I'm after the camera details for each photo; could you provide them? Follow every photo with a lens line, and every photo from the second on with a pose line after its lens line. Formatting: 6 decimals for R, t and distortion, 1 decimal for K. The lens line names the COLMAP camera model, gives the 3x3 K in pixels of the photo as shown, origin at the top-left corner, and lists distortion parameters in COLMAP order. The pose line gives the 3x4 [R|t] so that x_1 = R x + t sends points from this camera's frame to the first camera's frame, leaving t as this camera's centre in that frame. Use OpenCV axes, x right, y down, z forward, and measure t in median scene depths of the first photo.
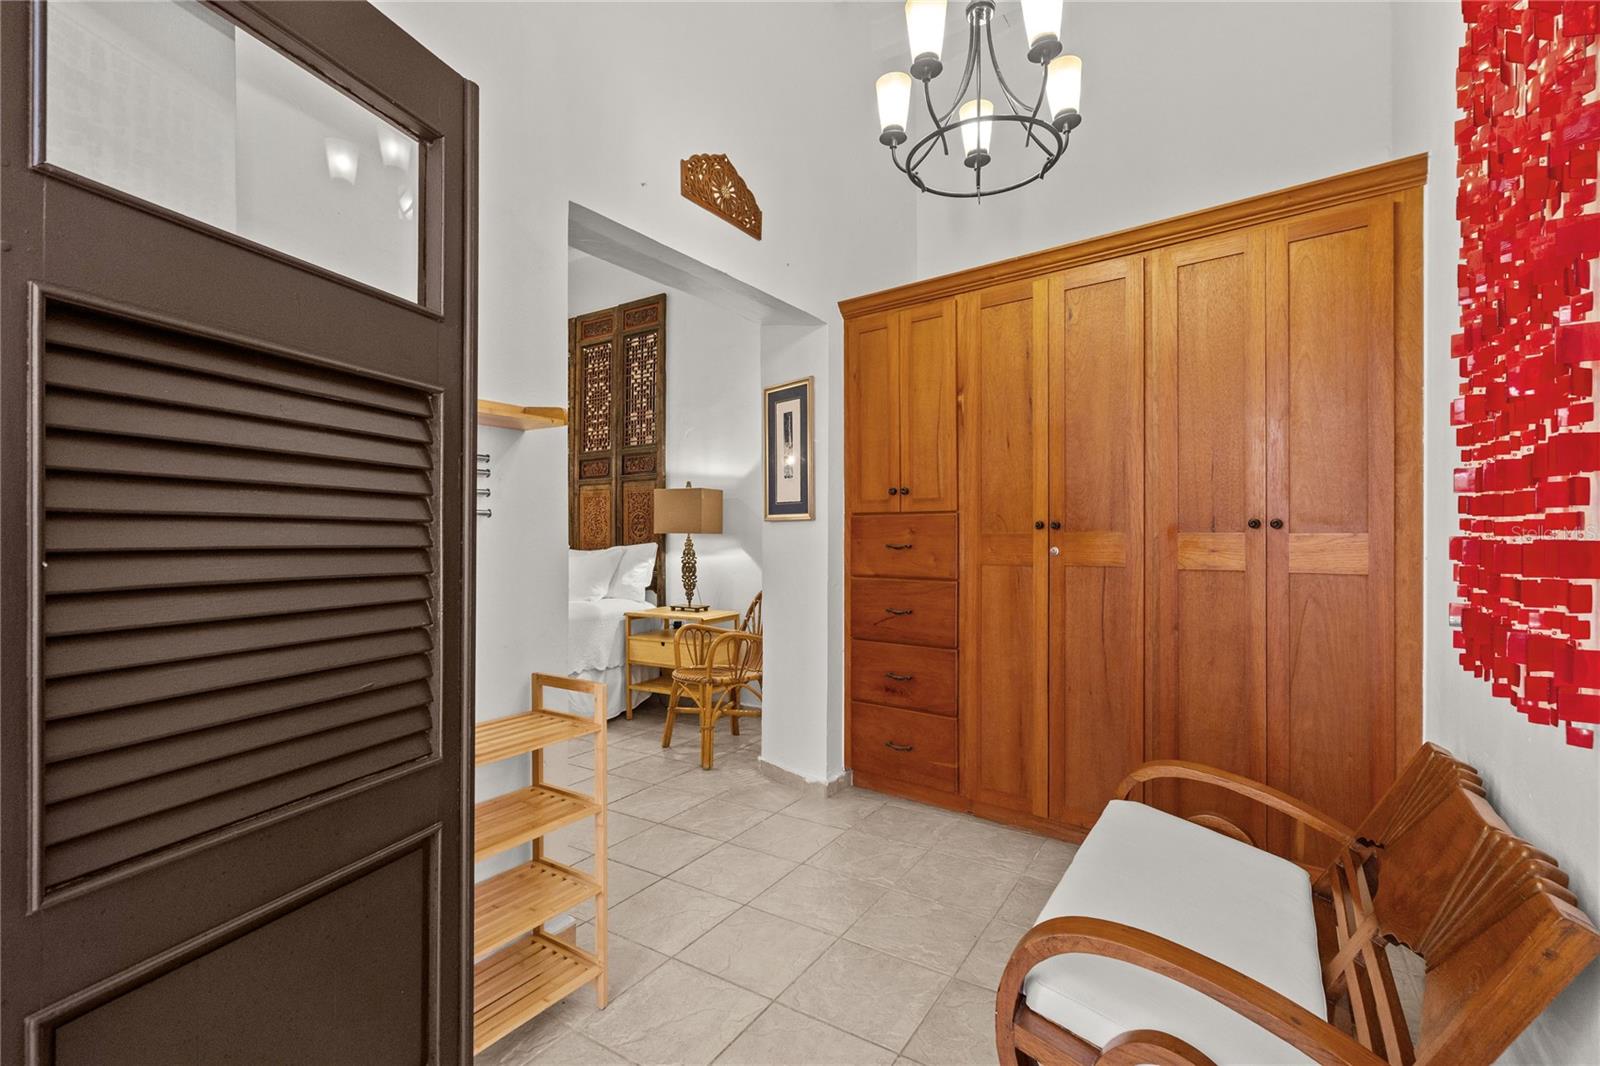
lens RADIAL K [[741.4, 0, 792.3], [0, 741.4, 533.3], [0, 0, 1]] dist [-0.001191, -0.000009]
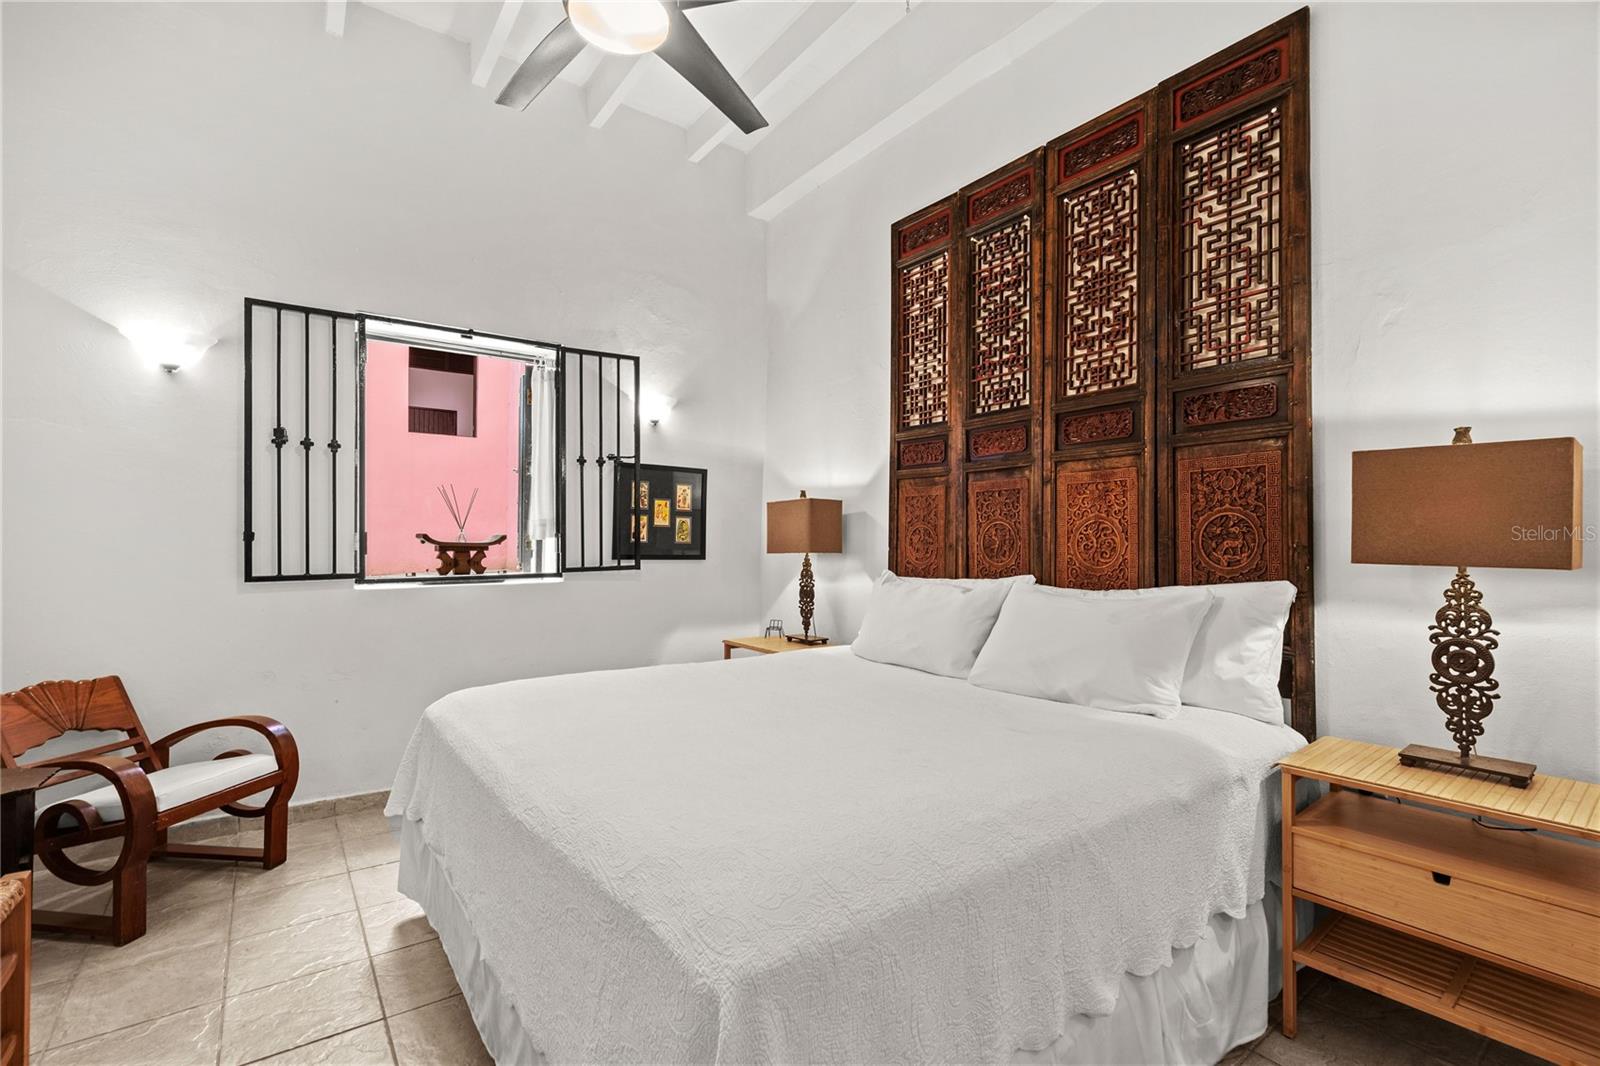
lens RADIAL K [[726.1, 0, 792.6], [0, 726.1, 531.1], [0, 0, 1]] dist [-0.003908, 0.001337]
pose [[0.935669, 0.000100, -0.352878, -0.301113], [-0.004543, 0.999920, -0.011765, -0.010205], [0.352849, 0.012611, 0.935595, 0.494594]]
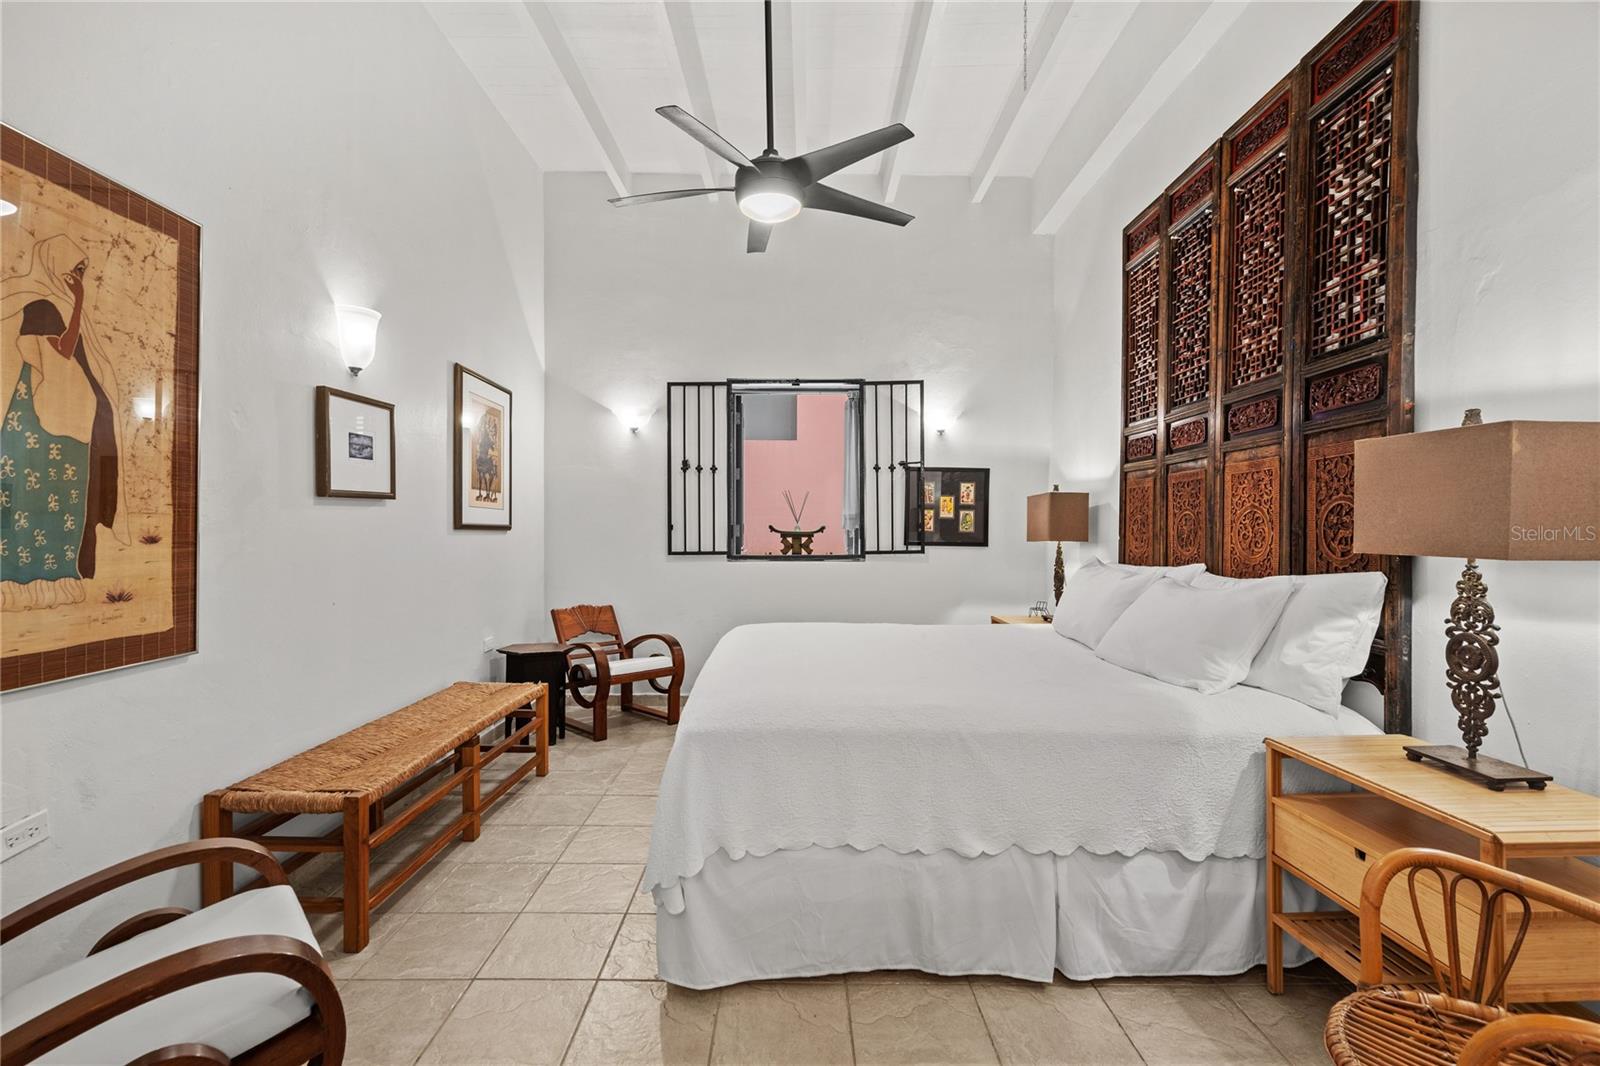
lens RADIAL K [[726.1, 0, 787.8], [0, 726.1, 532.7], [0, 0, 1]] dist [-0.003908, 0.001337]
pose [[0.542298, 0.007867, -0.840149, -0.024129], [-0.004370, 0.999969, 0.006543, -0.010621], [0.840175, 0.000123, 0.542316, 0.495500]]
